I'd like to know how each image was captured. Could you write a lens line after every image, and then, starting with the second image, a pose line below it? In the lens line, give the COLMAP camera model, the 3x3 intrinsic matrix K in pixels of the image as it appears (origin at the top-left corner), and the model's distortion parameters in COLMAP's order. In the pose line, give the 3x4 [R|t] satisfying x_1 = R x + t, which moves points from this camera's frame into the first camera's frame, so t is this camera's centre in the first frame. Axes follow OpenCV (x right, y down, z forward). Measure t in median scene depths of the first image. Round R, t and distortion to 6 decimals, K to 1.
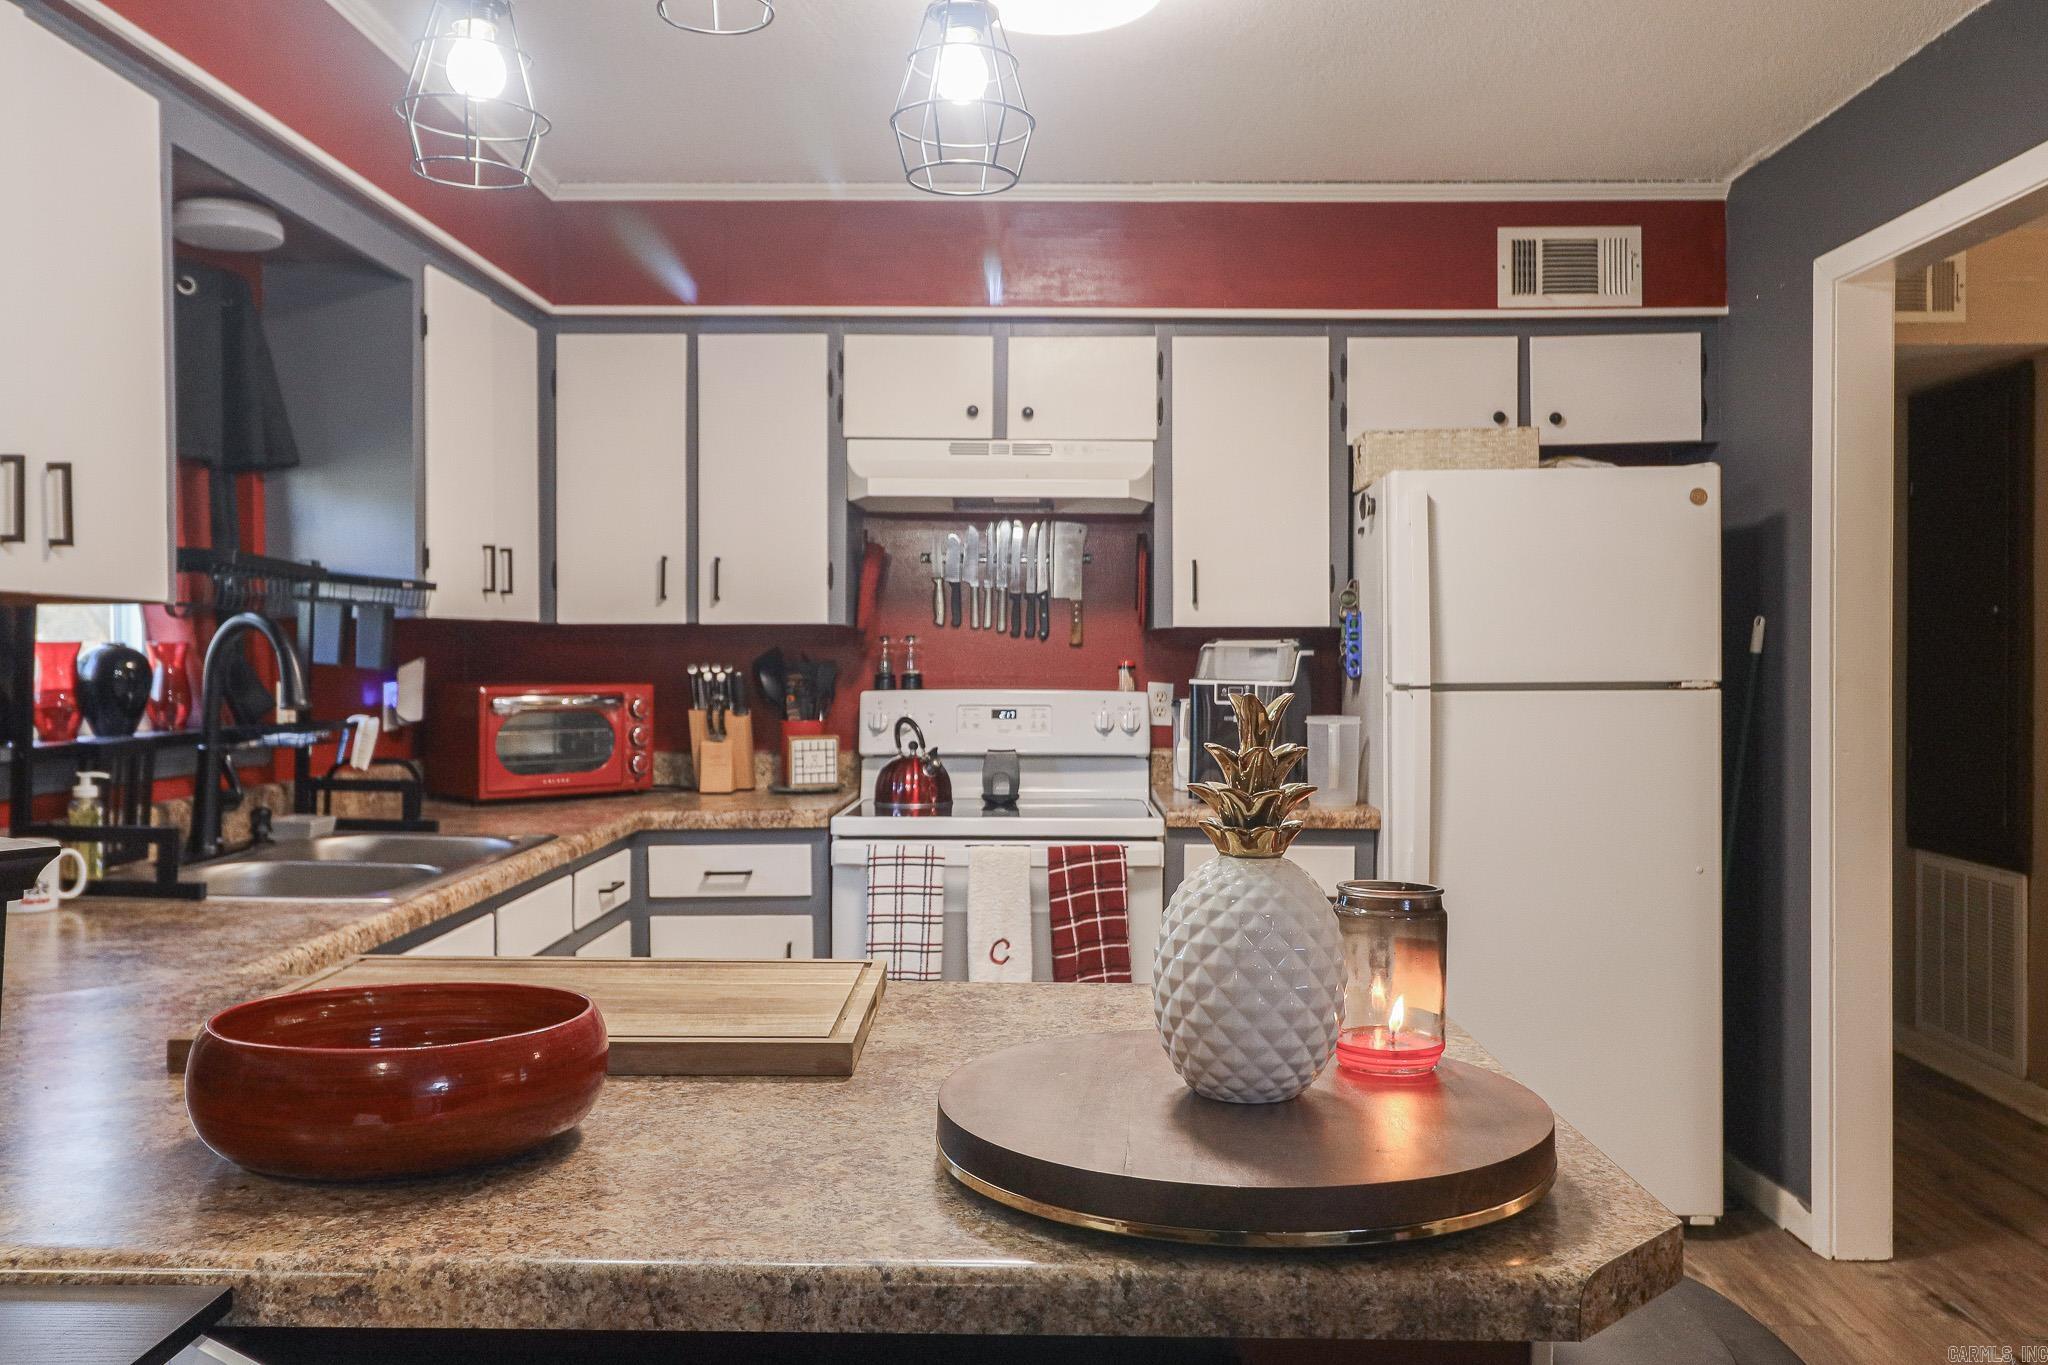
lens RADIAL K [[1721.4, 0, 1024.0], [0, 1721.4, 682.5], [0, 0, 1]] dist [-0.003704, -0.001540]
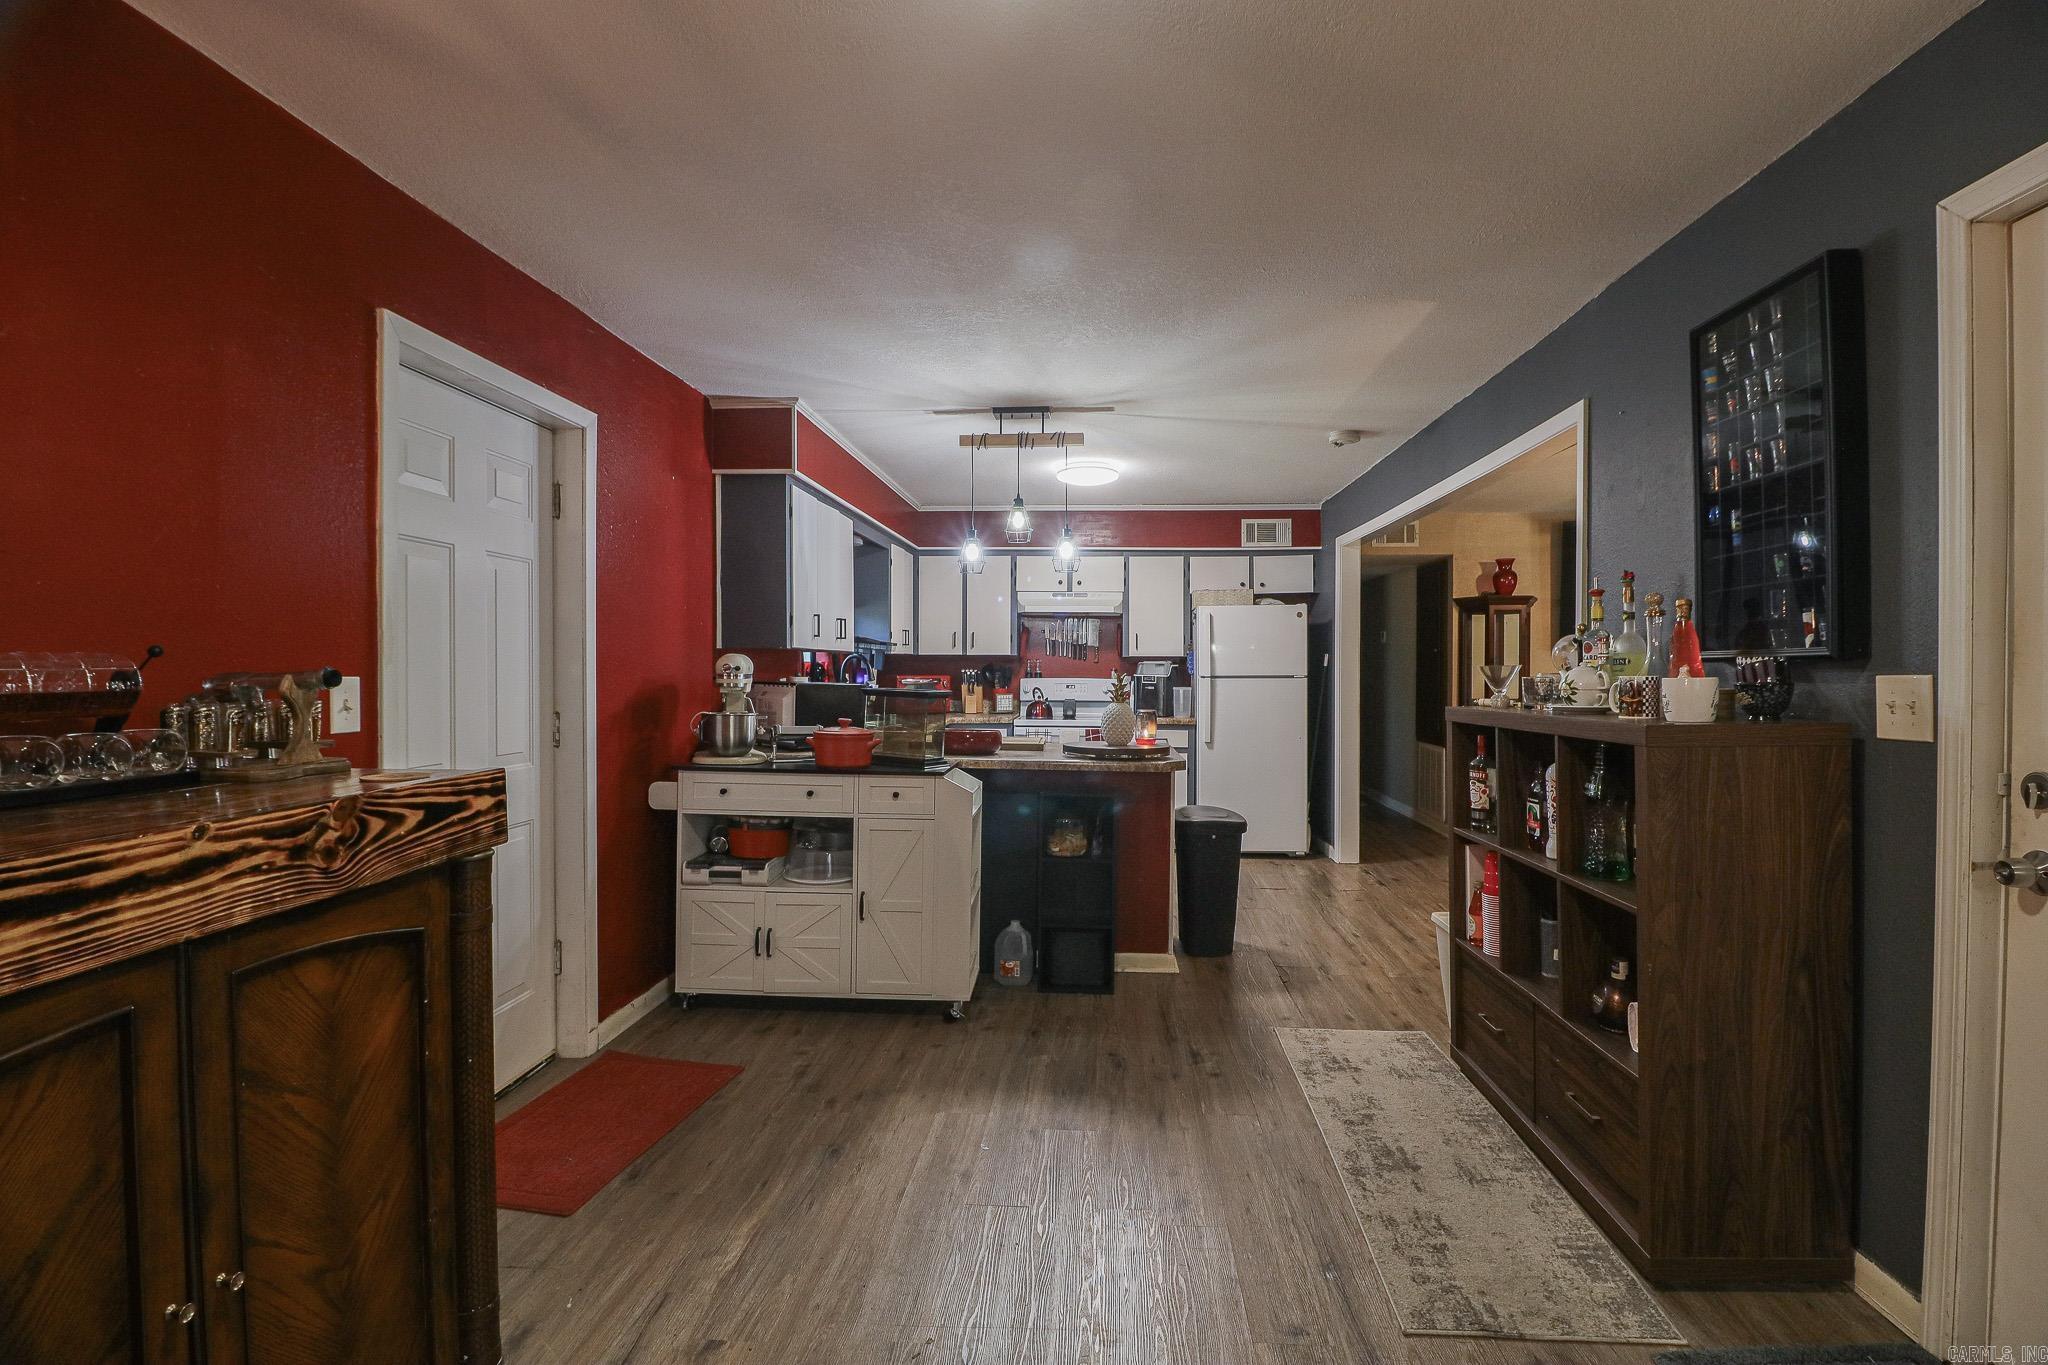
lens RADIAL K [[977.1, 0, 1024.0], [0, 977.1, 682.5], [0, 0, 1]] dist [-0.008768, -0.000677]
pose [[0.998507, 0.003762, -0.054497, -0.000328], [-0.003694, 0.999992, 0.001349, 0.010164], [0.054502, -0.001145, 0.998513, -0.657052]]
